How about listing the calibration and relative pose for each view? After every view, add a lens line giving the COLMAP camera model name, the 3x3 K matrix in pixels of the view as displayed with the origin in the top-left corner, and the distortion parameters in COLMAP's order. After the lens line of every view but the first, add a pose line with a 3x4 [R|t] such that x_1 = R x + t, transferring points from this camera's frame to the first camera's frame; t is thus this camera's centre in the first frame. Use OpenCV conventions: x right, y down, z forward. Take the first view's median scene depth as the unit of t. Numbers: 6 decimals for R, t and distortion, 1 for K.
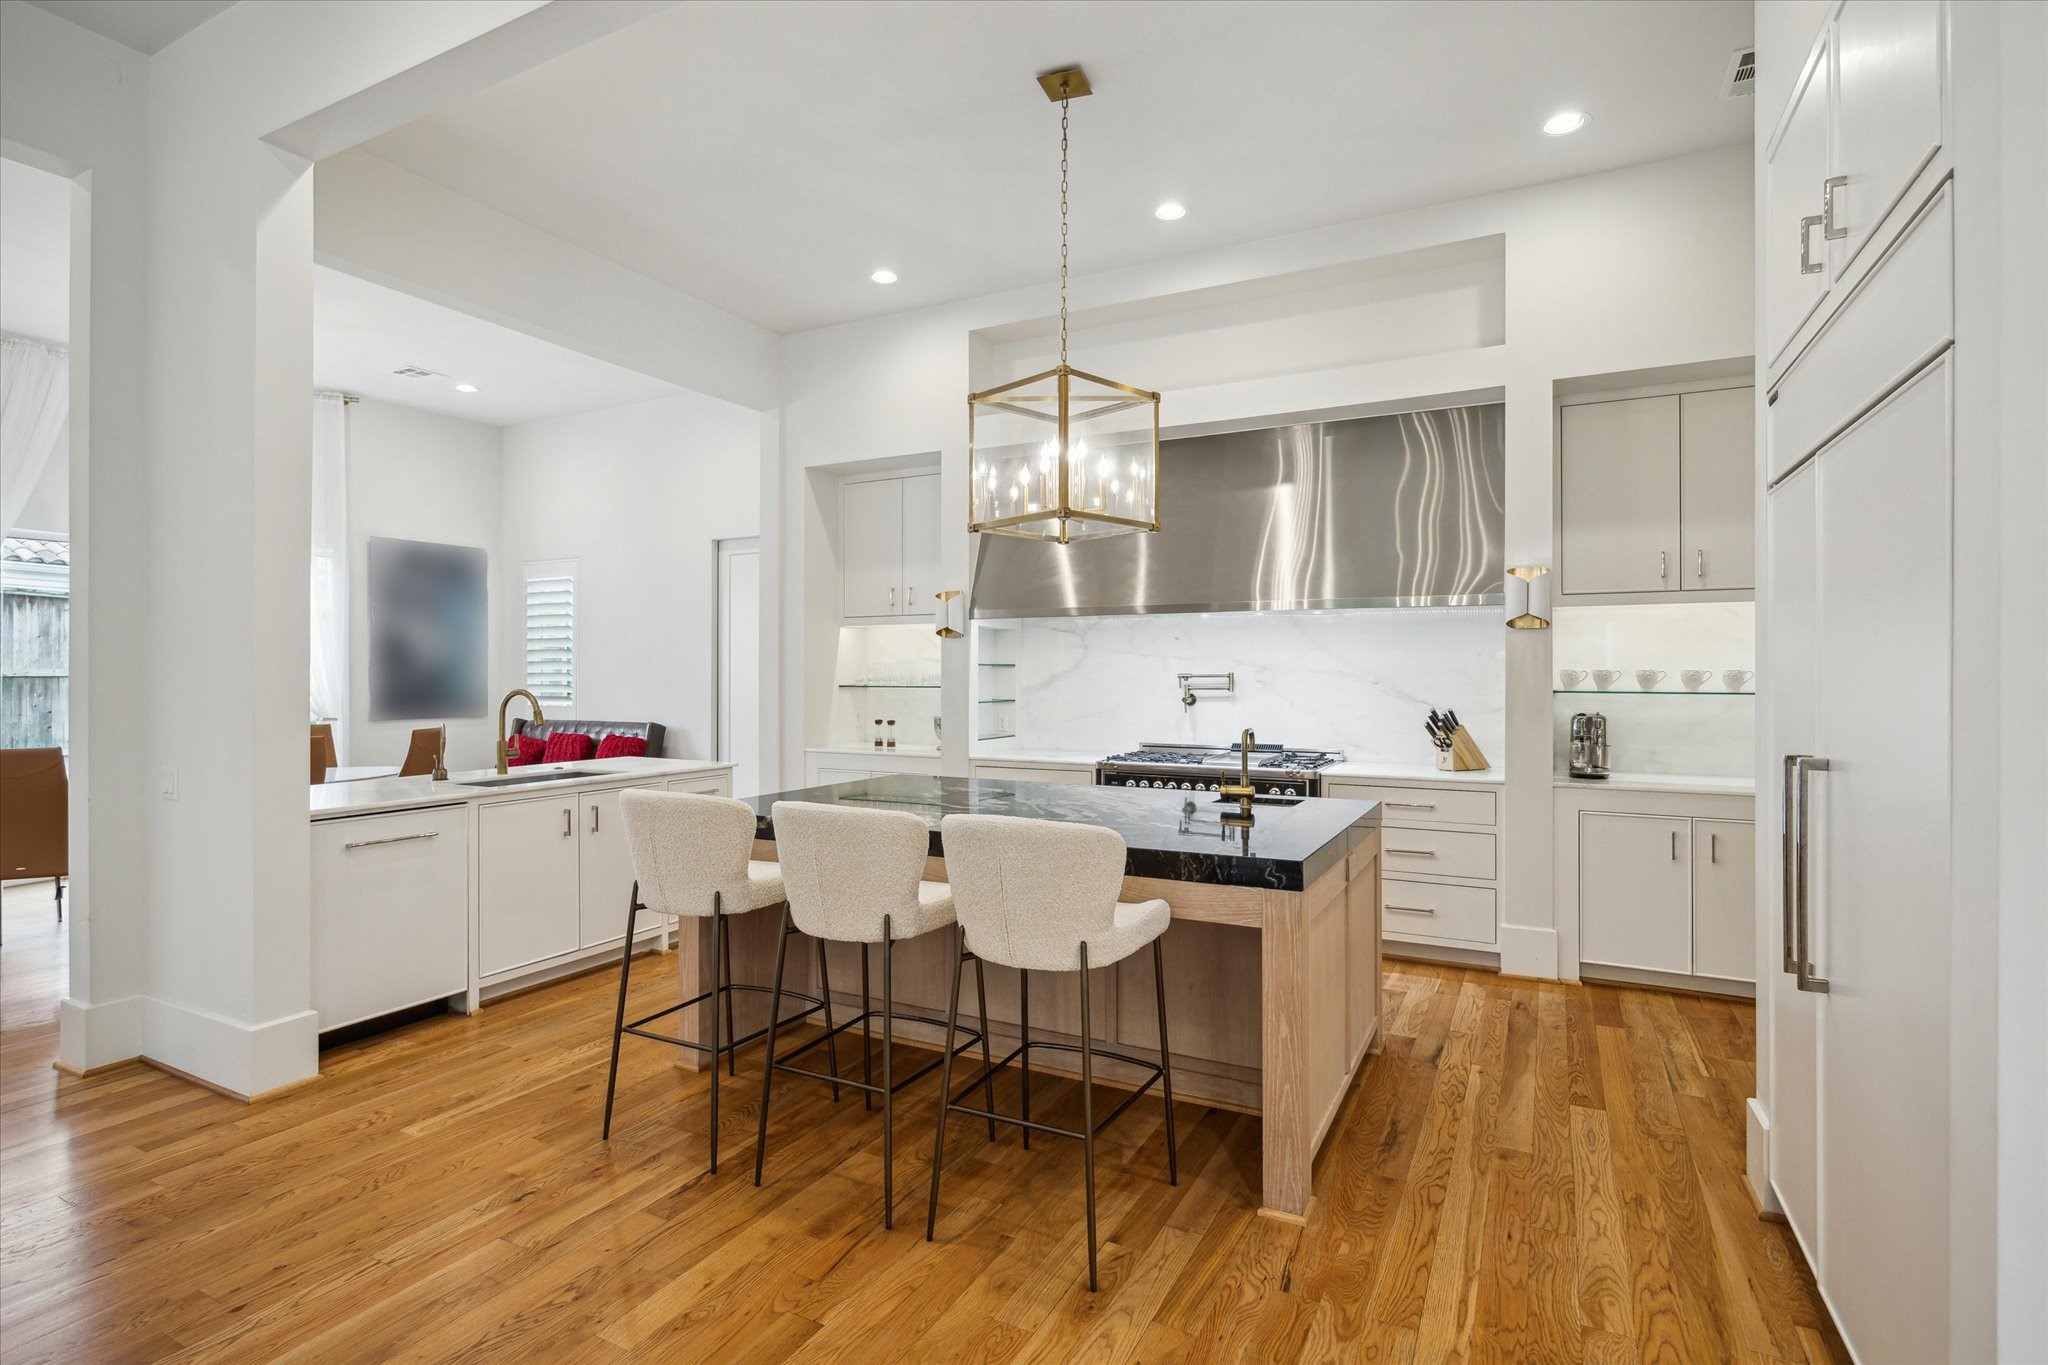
lens RADIAL K [[990.8, 0, 1026.2], [0, 990.8, 679.4], [0, 0, 1]] dist [-0.002557, -0.000064]
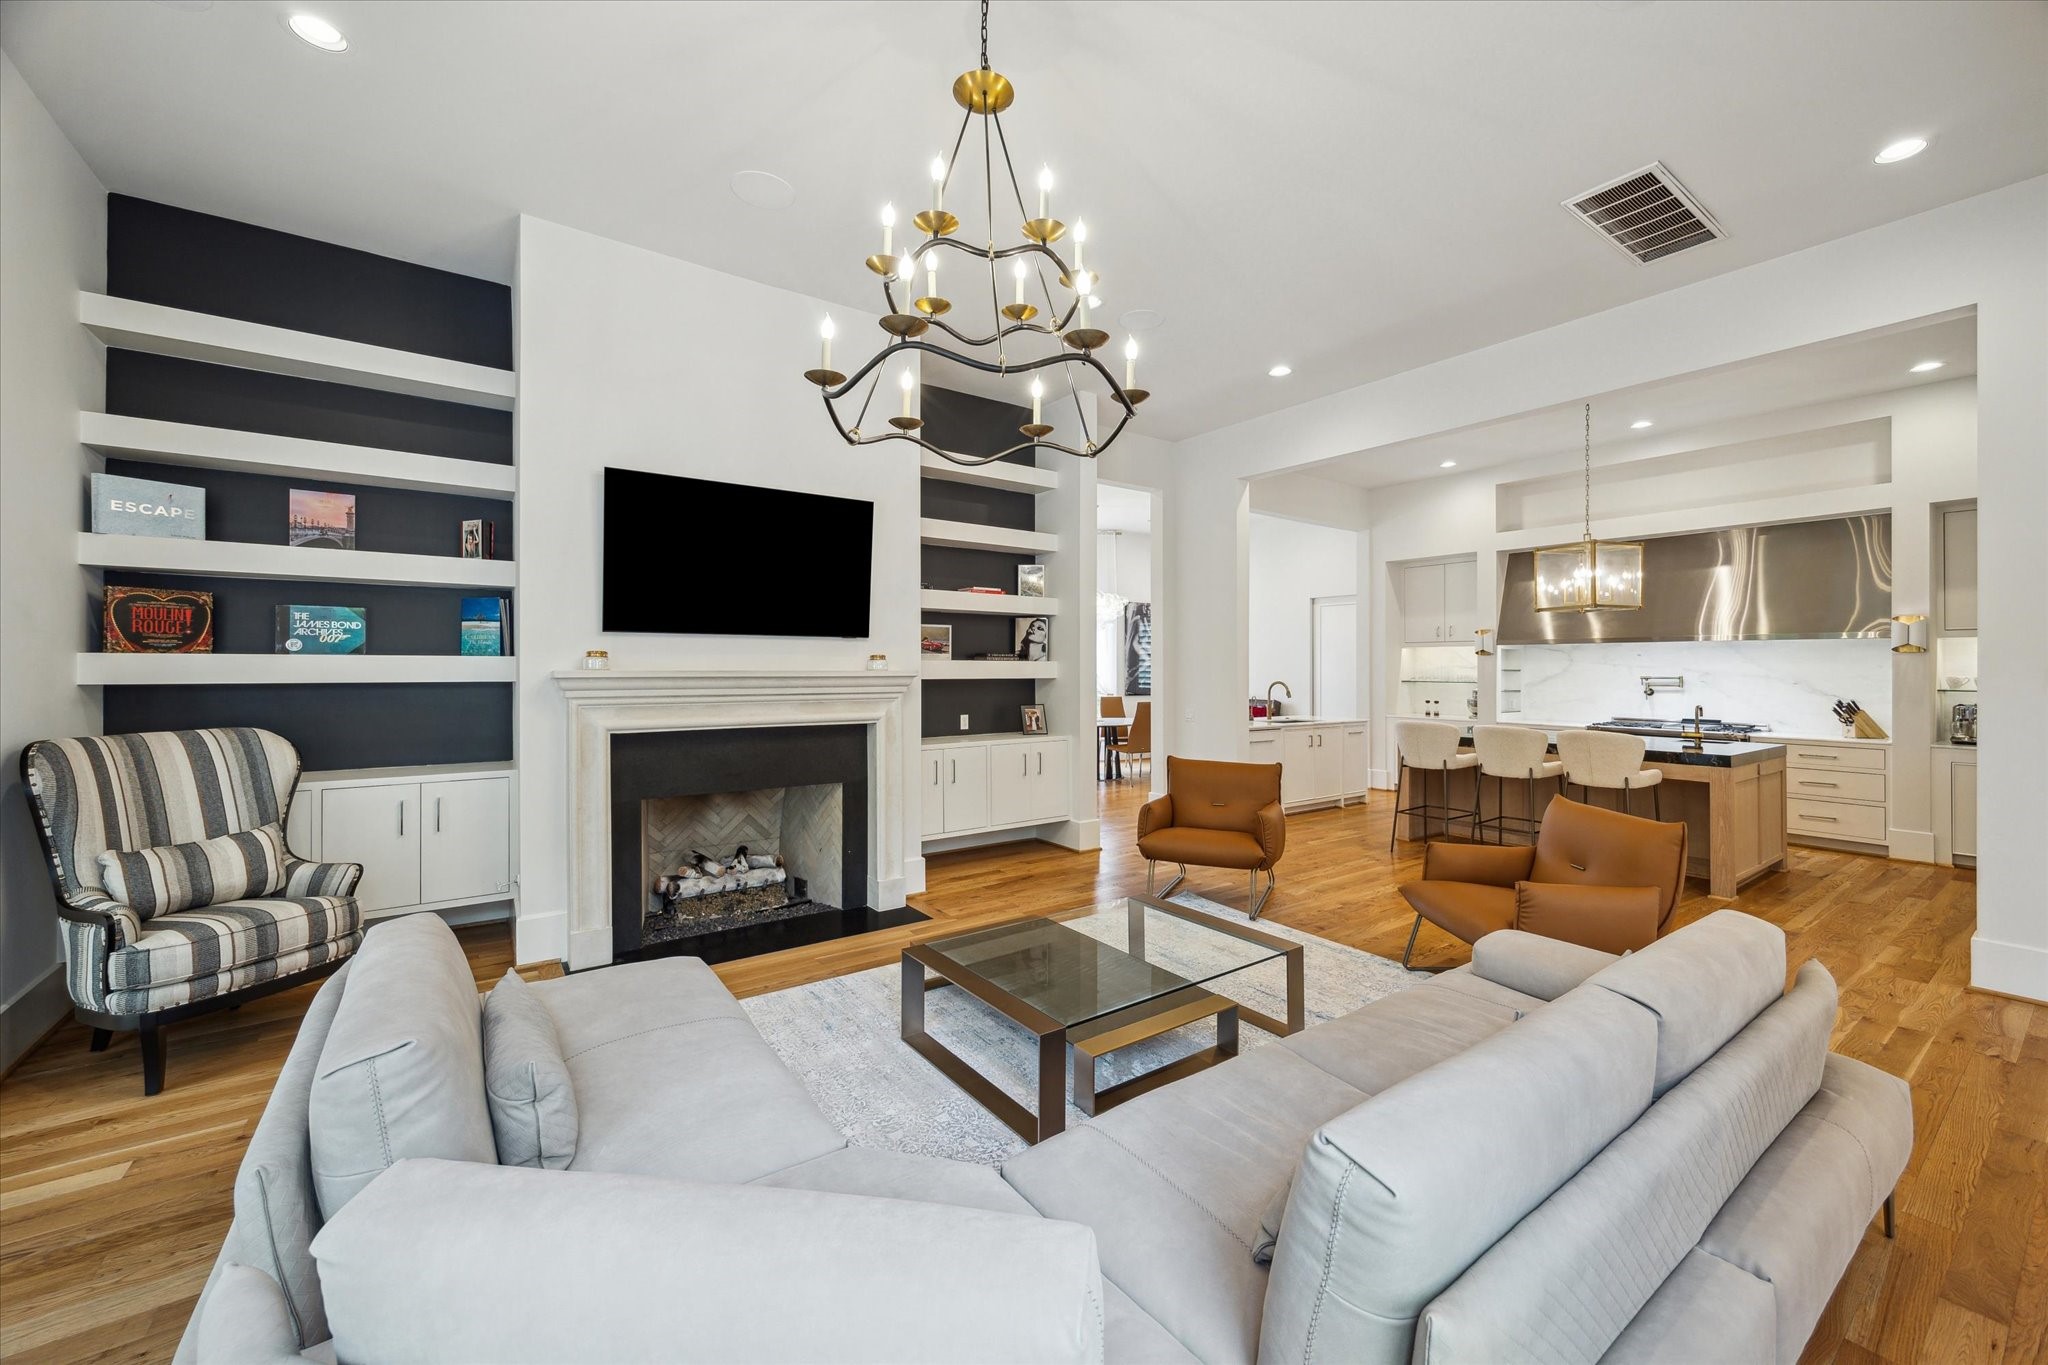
lens RADIAL K [[792.6, 0, 1017.9], [0, 792.6, 667.9], [0, 0, 1]] dist [-0.002114, -0.000449]
pose [[0.888852, 0.002846, -0.458185, -0.204072], [-0.005702, 0.999972, -0.004850, -0.009058], [0.458158, 0.006923, 0.888844, -0.804067]]
